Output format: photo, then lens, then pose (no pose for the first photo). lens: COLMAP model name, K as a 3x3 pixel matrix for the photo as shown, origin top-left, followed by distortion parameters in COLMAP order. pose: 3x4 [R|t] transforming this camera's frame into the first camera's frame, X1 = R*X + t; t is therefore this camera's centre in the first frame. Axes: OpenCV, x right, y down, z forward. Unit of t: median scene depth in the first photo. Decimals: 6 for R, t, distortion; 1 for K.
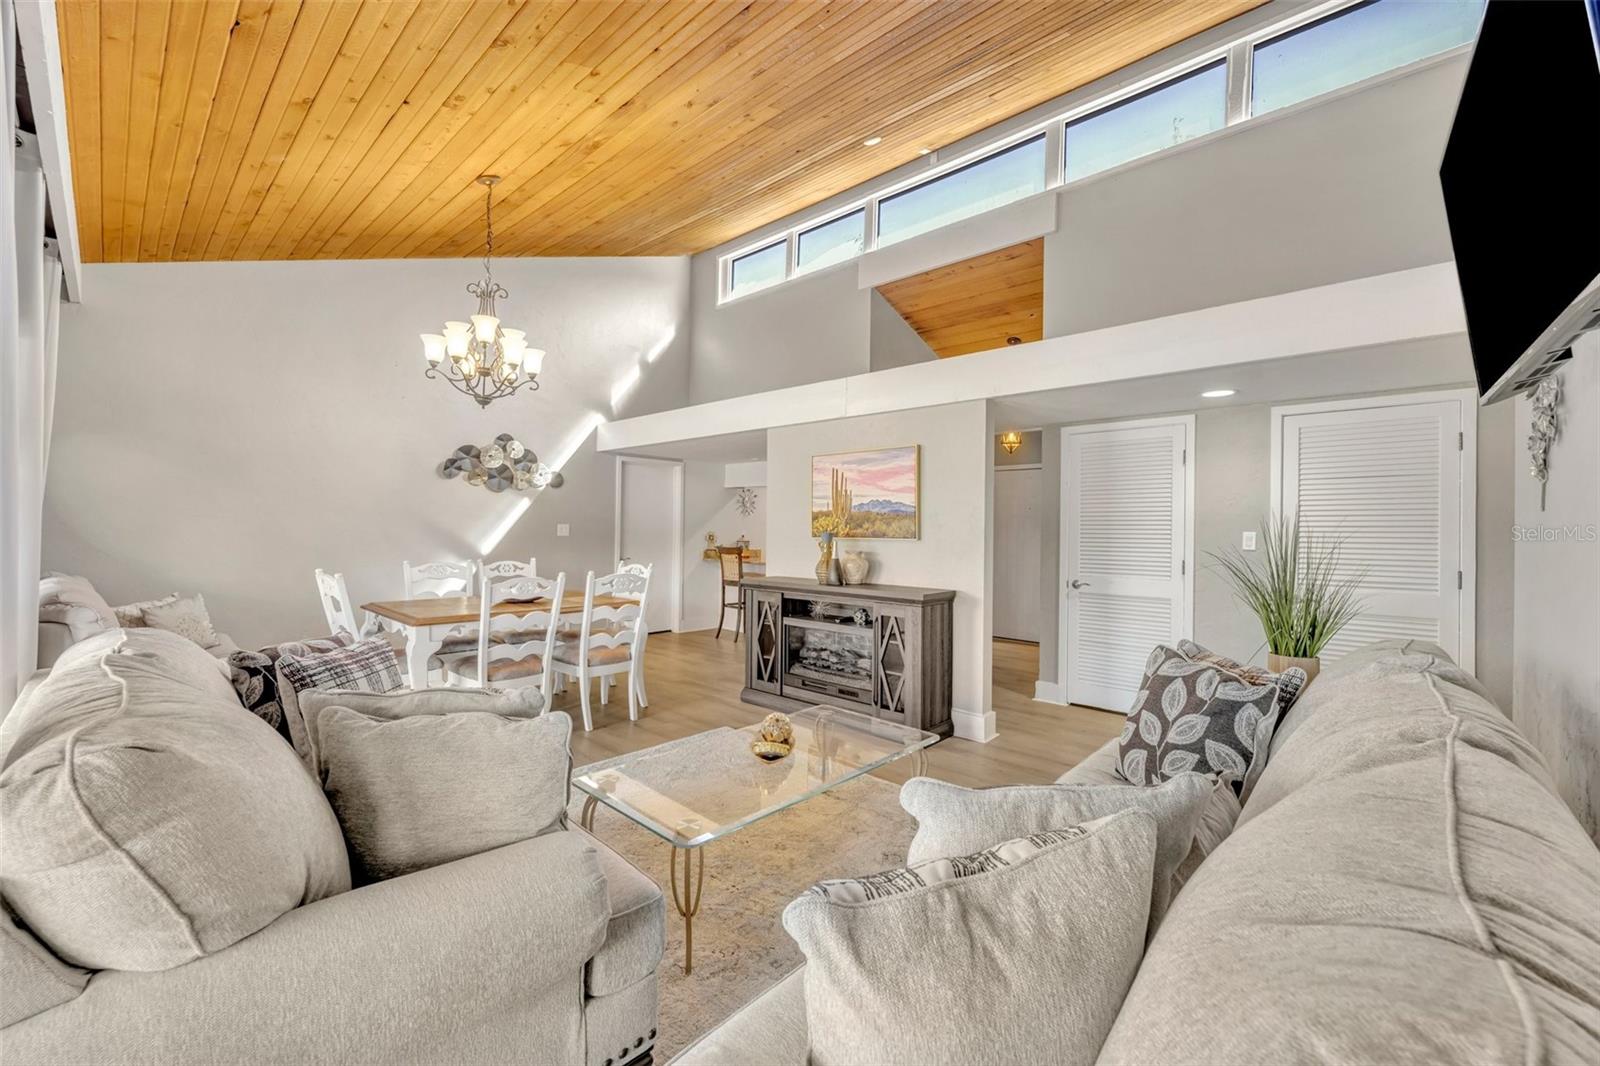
lens RADIAL K [[641.3, 0, 795.0], [0, 641.3, 523.9], [0, 0, 1]] dist [-0.002280, -0.000387]
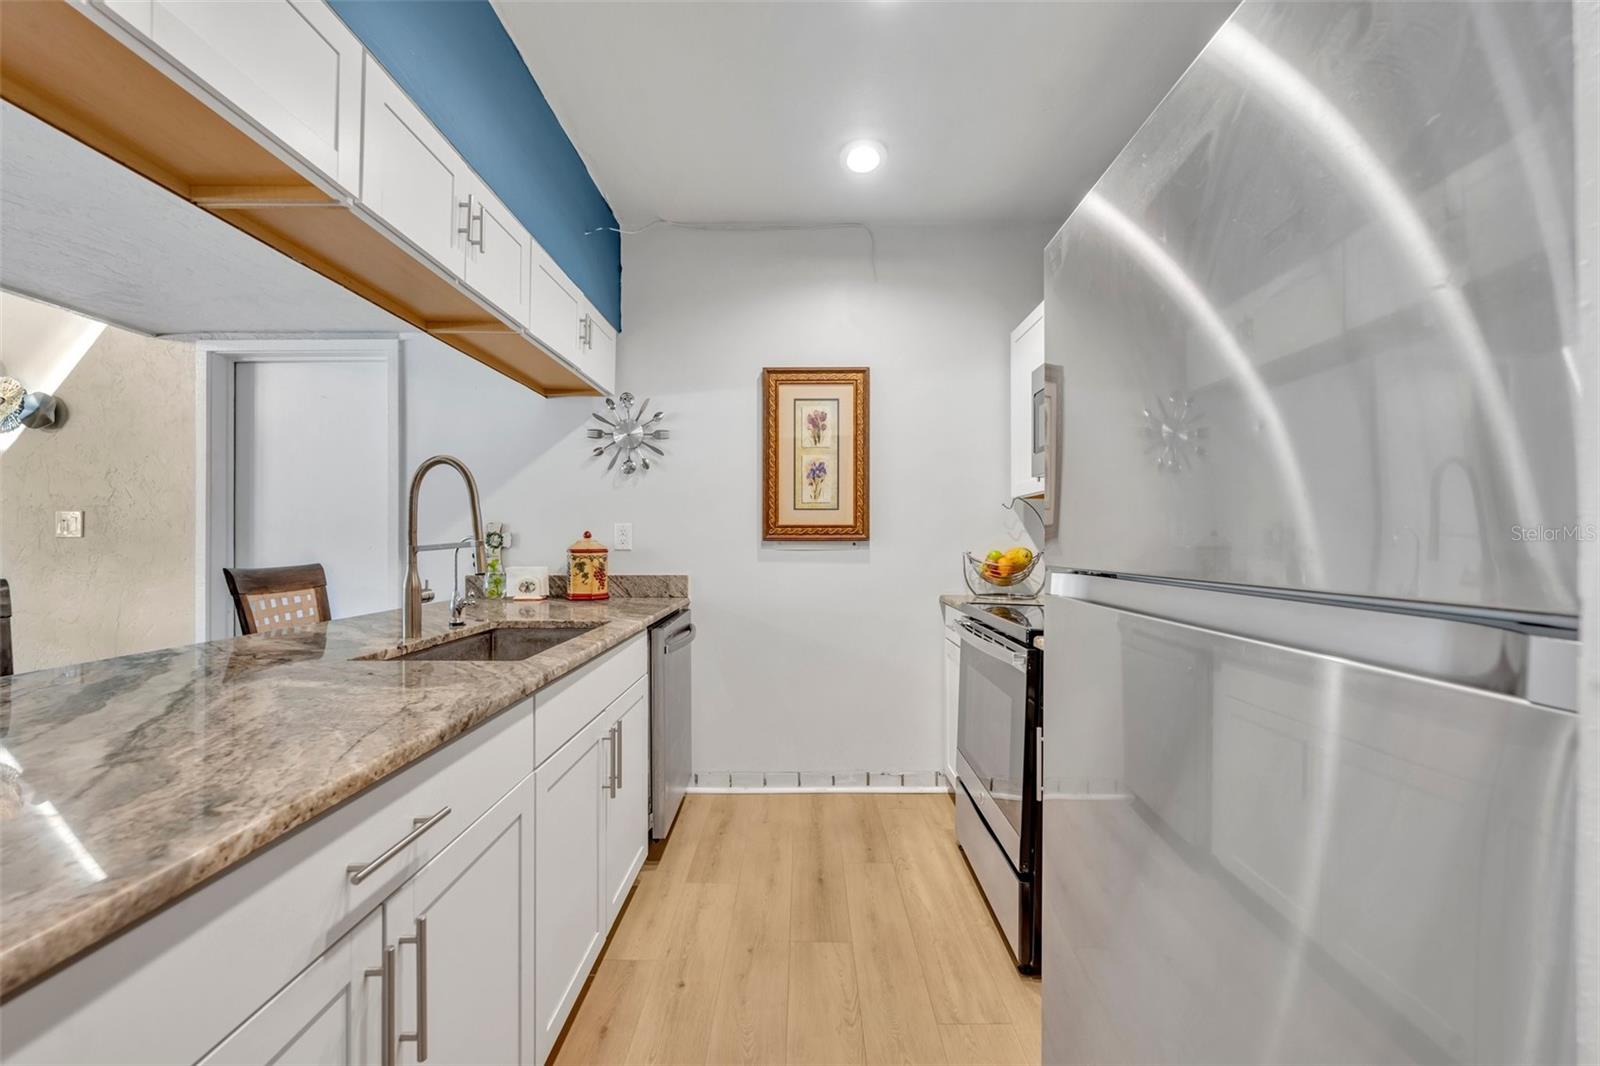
lens RADIAL K [[641.3, 0, 795.0], [0, 641.3, 537.7], [0, 0, 1]] dist [-0.002280, -0.000387]
pose [[0.663313, -0.018100, -0.748124, 0.463388], [0.017246, 0.999812, -0.008899, 0.048274], [0.748144, -0.006999, 0.663500, 1.628267]]
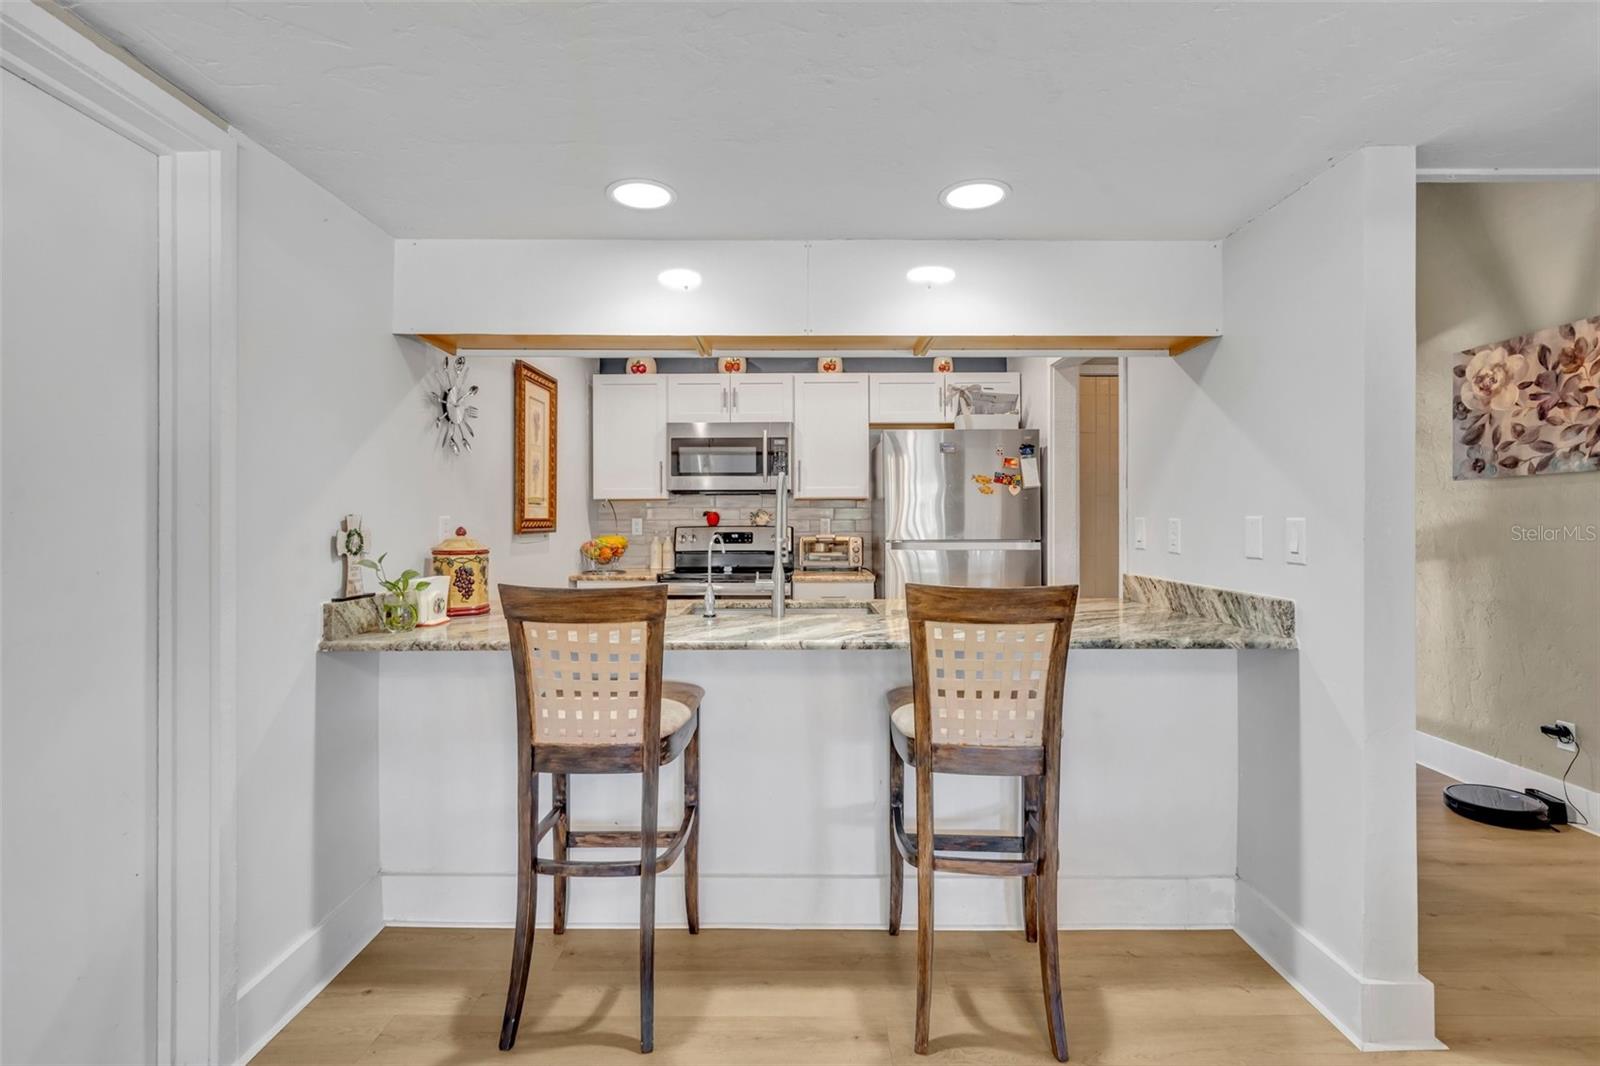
lens RADIAL K [[751.6, 0, 797.4], [0, 751.6, 524.4], [0, 0, 1]] dist [0.004665, 0.000424]
pose [[0.742933, -0.020479, 0.669052, -0.352085], [0.006343, 0.999702, 0.023556, 0.018360], [-0.669336, -0.013257, 0.742842, 1.284709]]
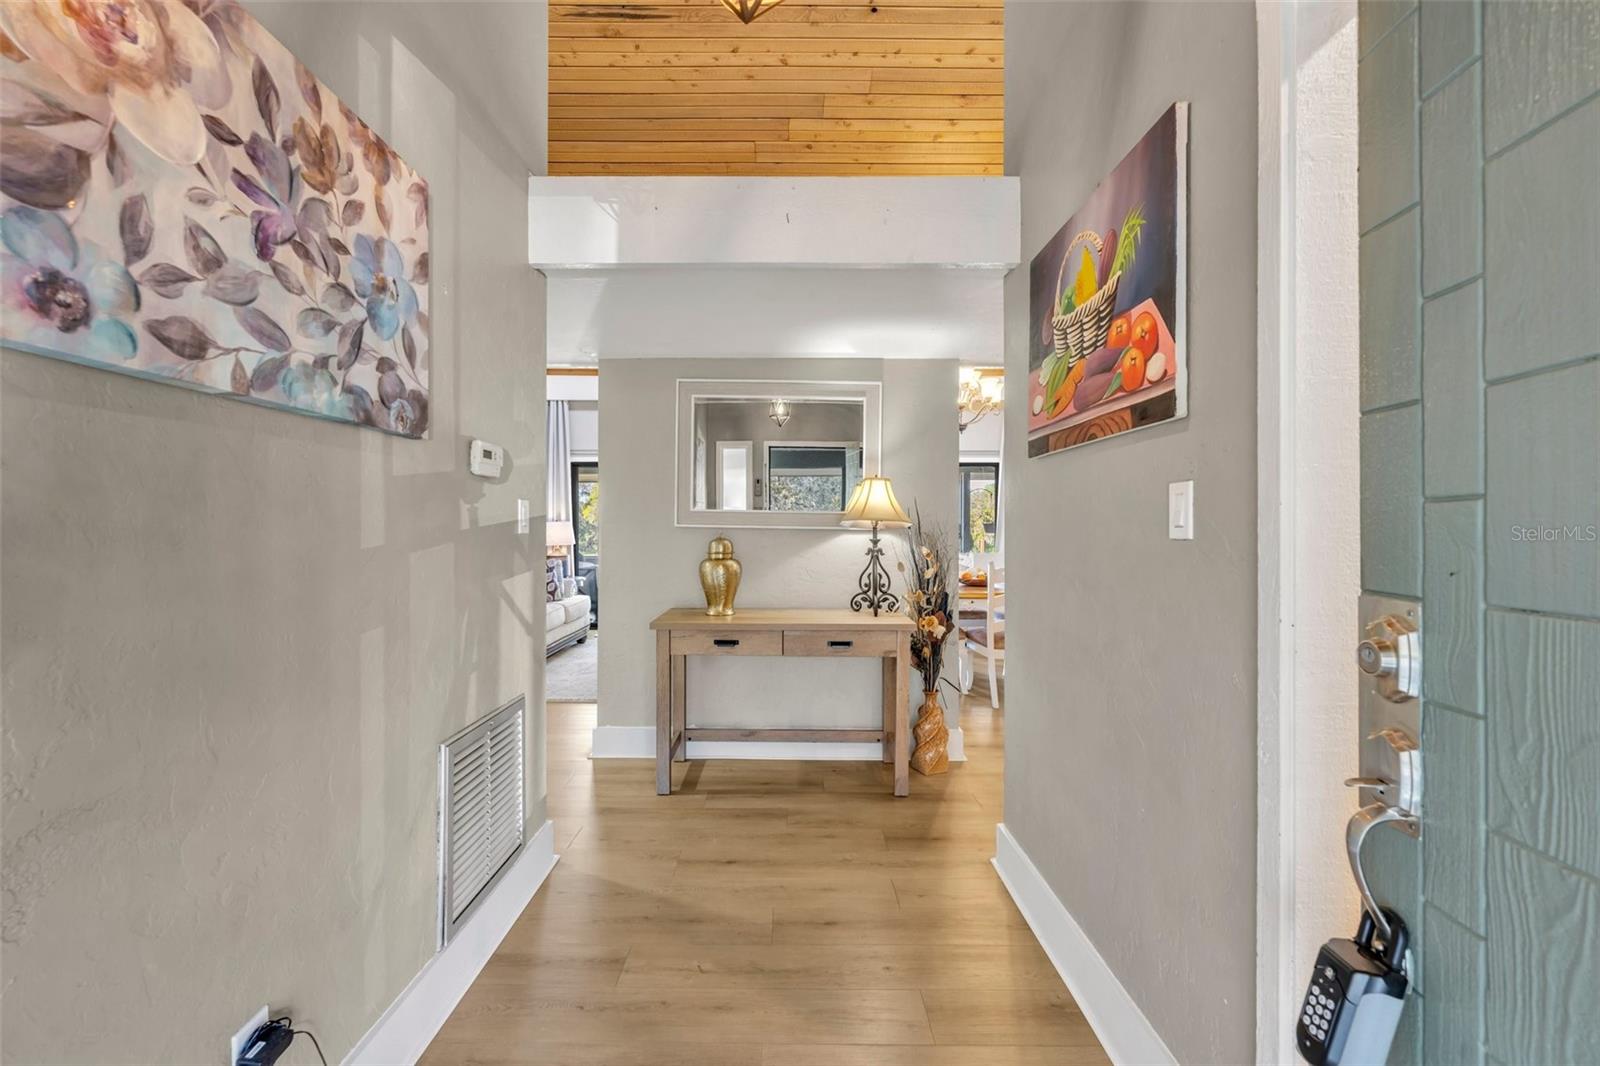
lens RADIAL K [[641.3, 0, 800.1], [0, 641.3, 539.7], [0, 0, 1]] dist [-0.002280, -0.000387]
pose [[-0.741615, -0.002413, -0.670821, 0.643756], [0.002112, 0.999980, -0.005931, 0.043932], [0.670822, -0.005815, -0.741596, 1.640706]]
